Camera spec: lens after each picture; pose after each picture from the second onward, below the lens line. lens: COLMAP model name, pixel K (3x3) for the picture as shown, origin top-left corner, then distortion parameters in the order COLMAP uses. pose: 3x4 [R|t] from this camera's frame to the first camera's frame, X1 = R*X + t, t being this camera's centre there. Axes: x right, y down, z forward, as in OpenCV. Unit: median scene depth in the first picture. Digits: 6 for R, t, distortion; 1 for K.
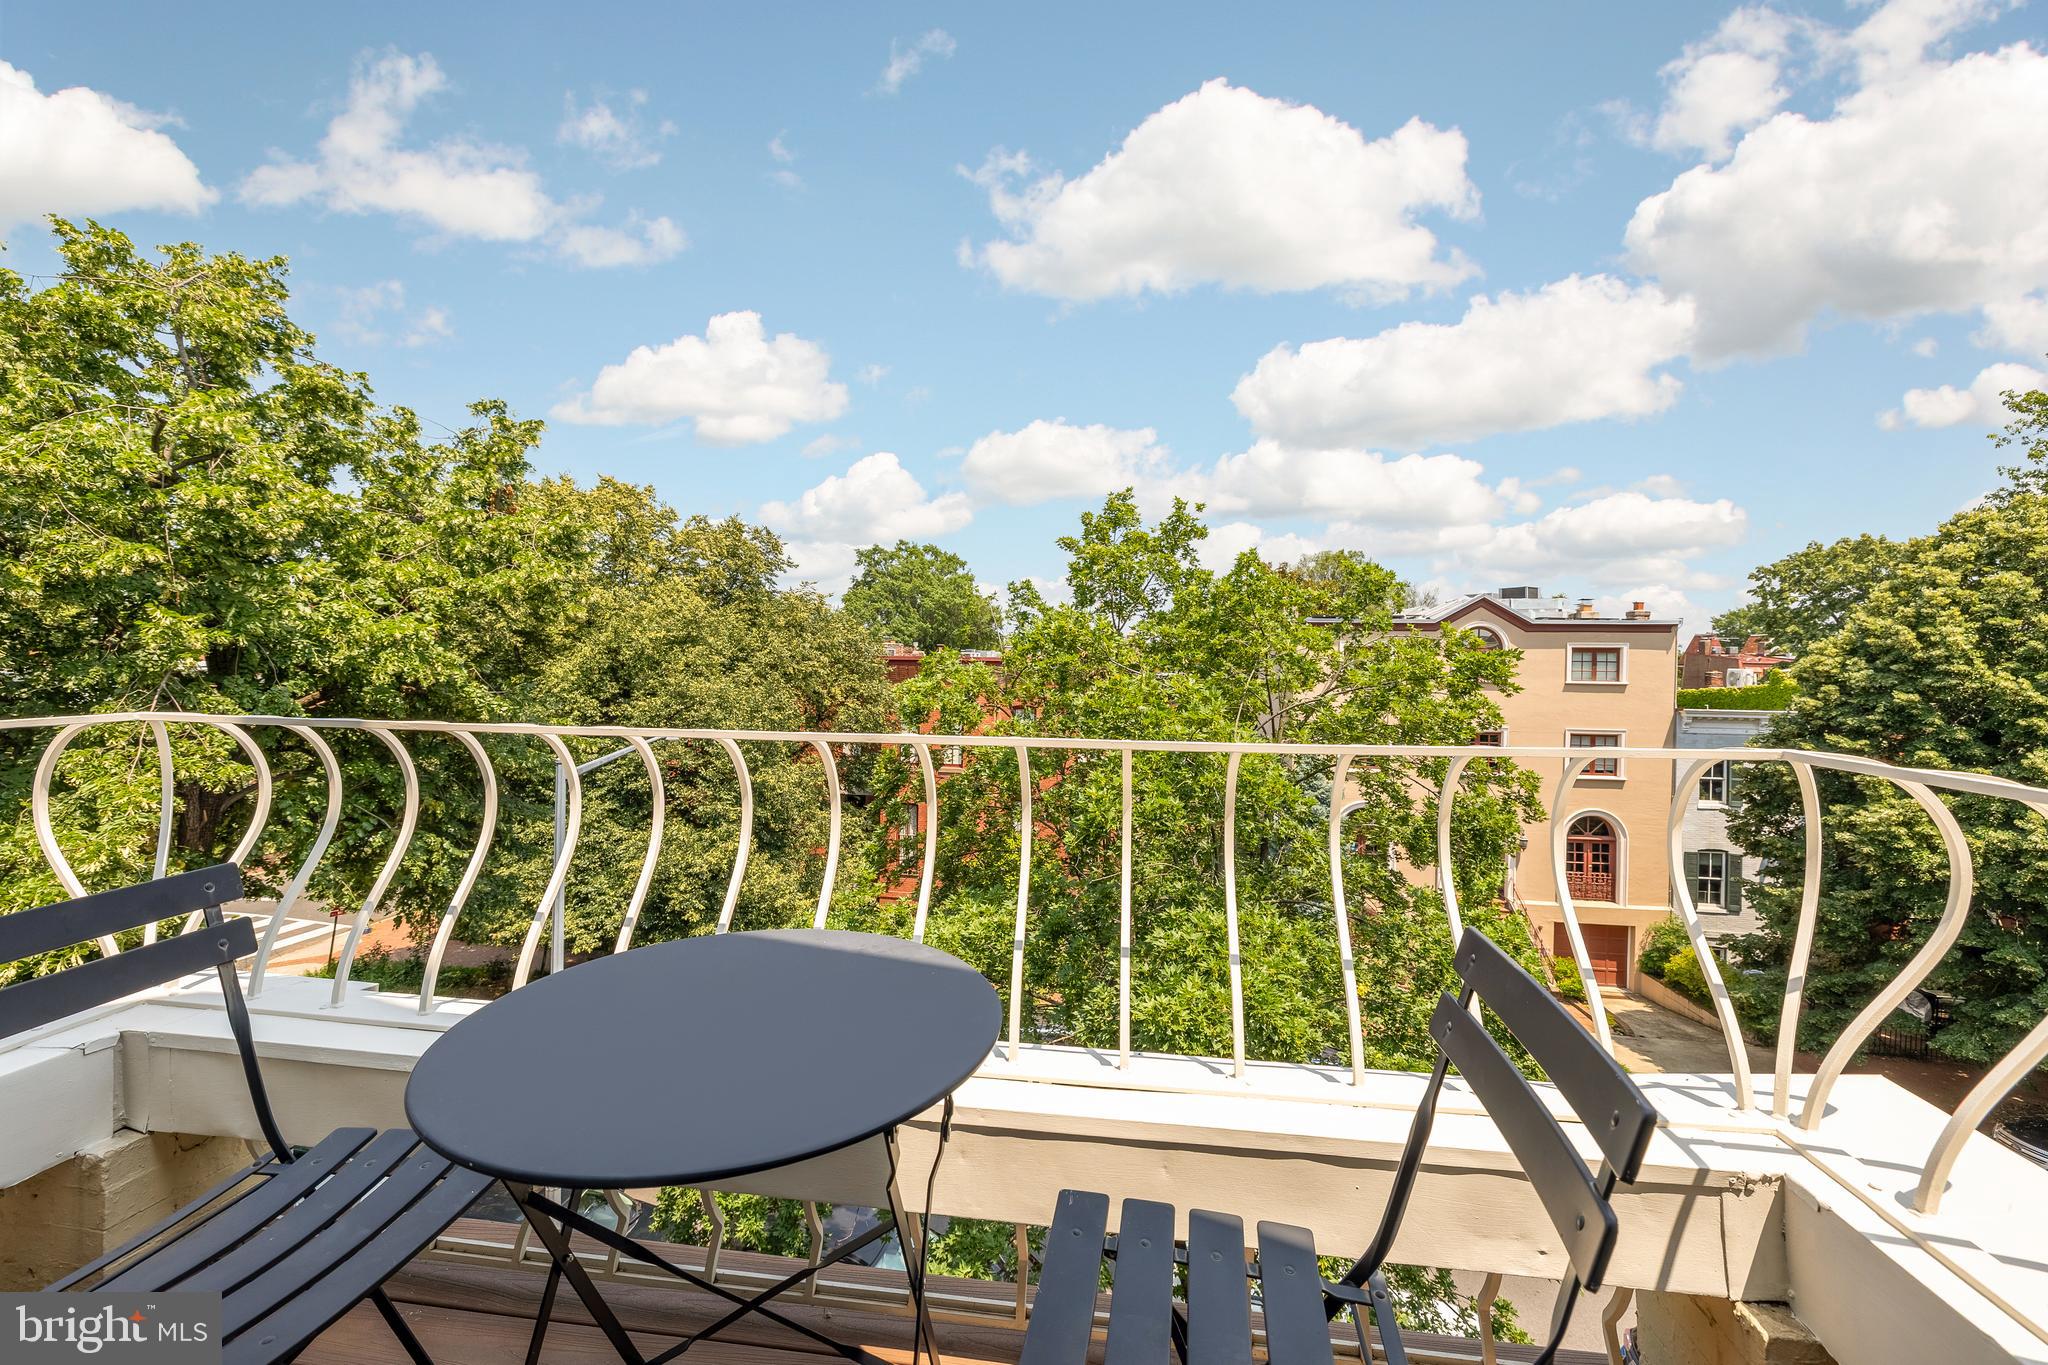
lens RADIAL K [[866.4, 0, 1023.1], [0, 866.4, 671.2], [0, 0, 1]] dist [-0.000691, -0.000146]
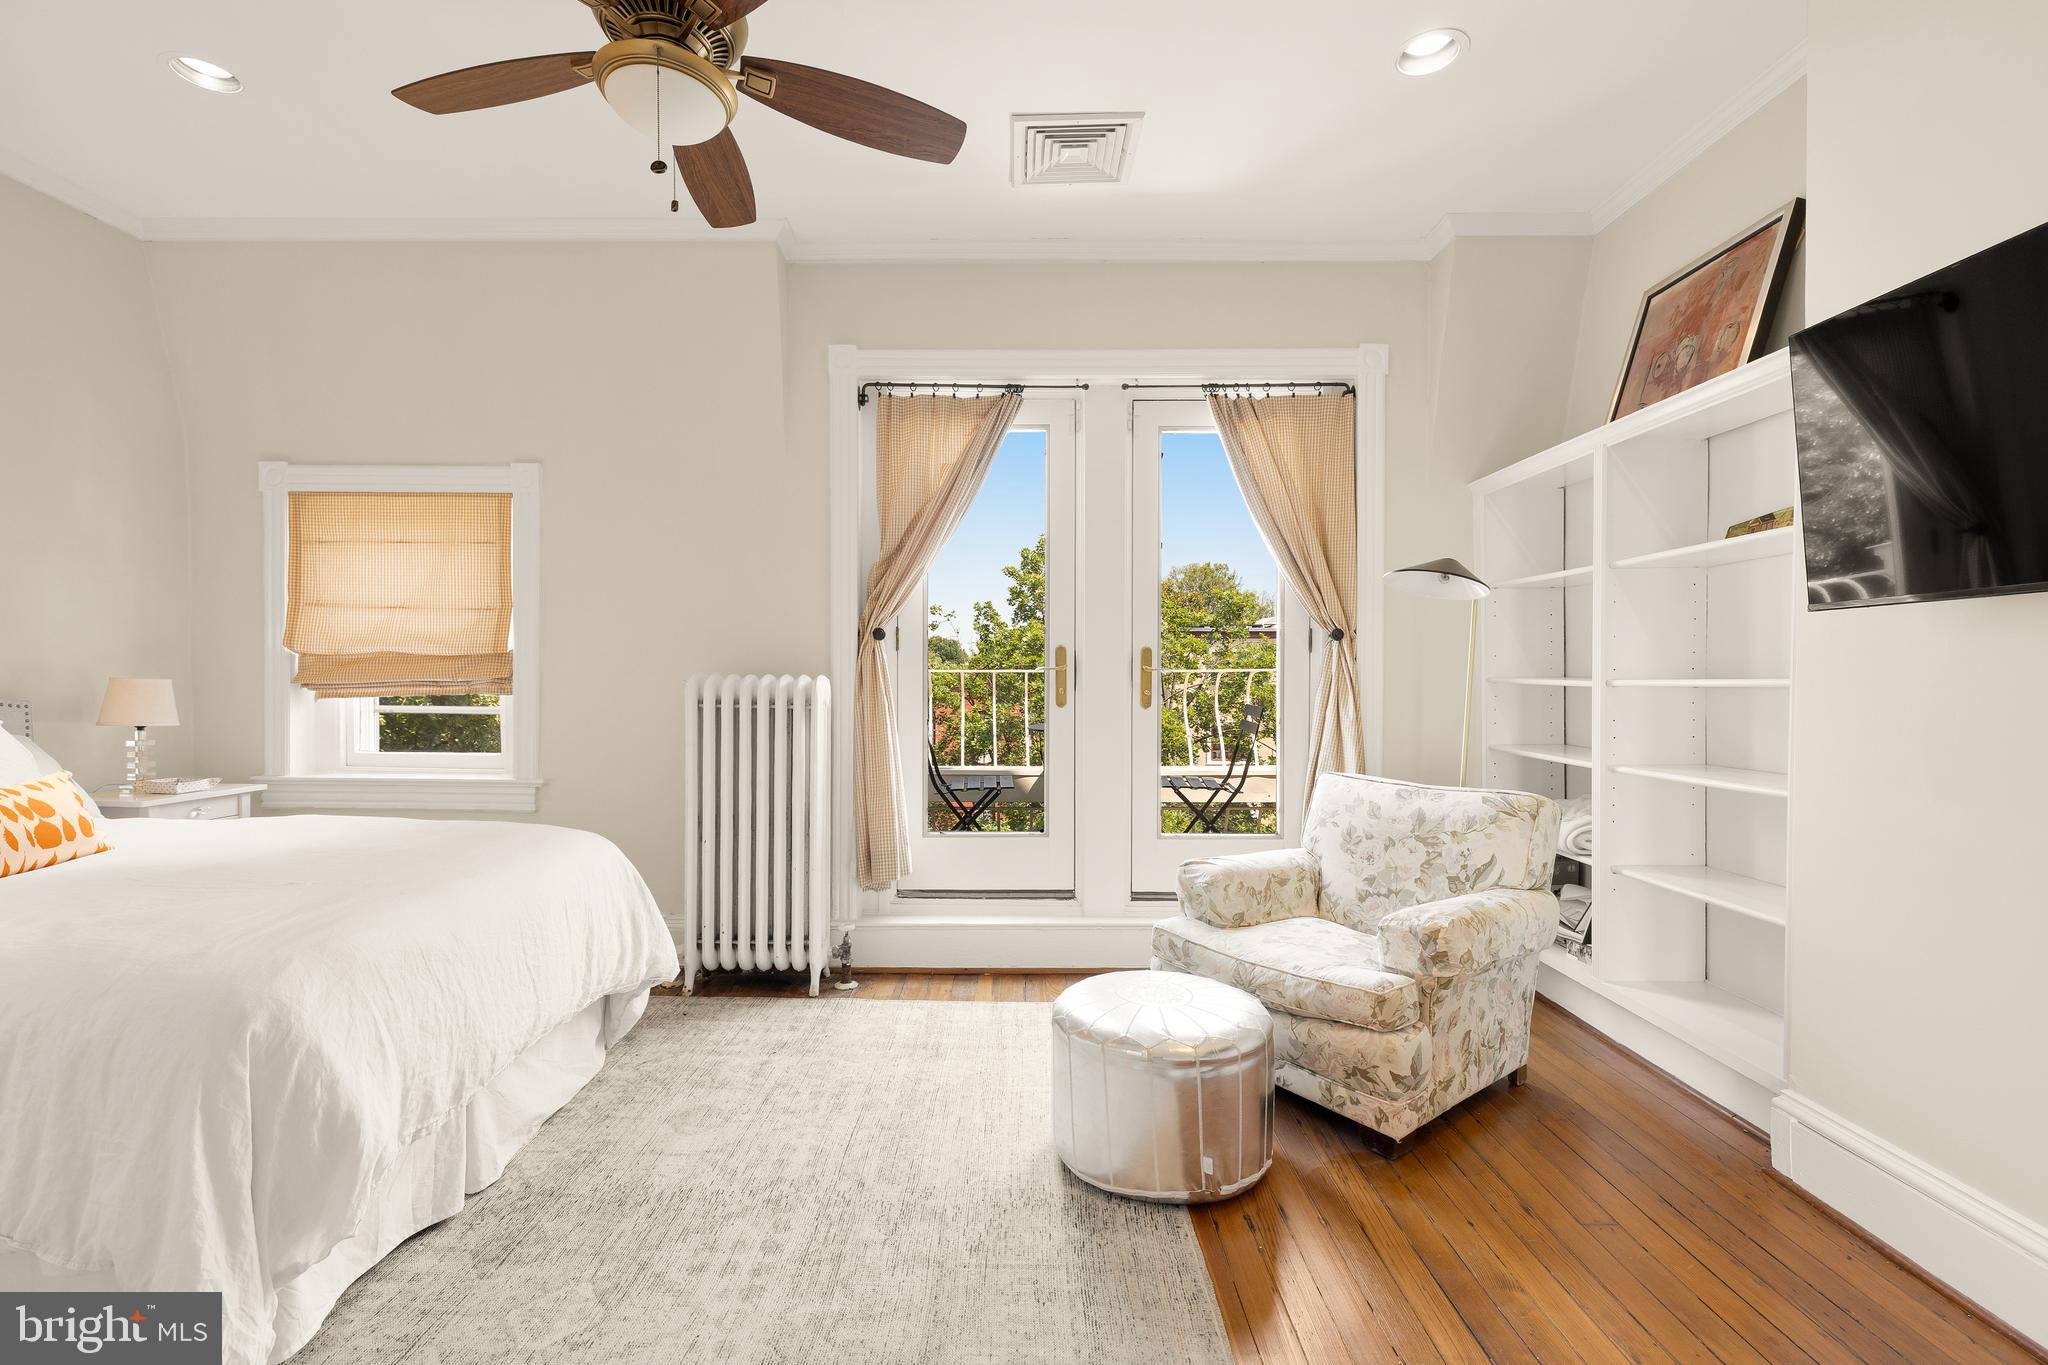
lens RADIAL K [[866.4, 0, 1020.5], [0, 866.4, 679.8], [0, 0, 1]] dist [-0.000691, -0.000146]
pose [[0.990354, -0.011046, 0.138121, -0.116200], [0.011202, 0.999937, -0.000357, 0.014637], [-0.138108, 0.001901, 0.990415, -0.291843]]
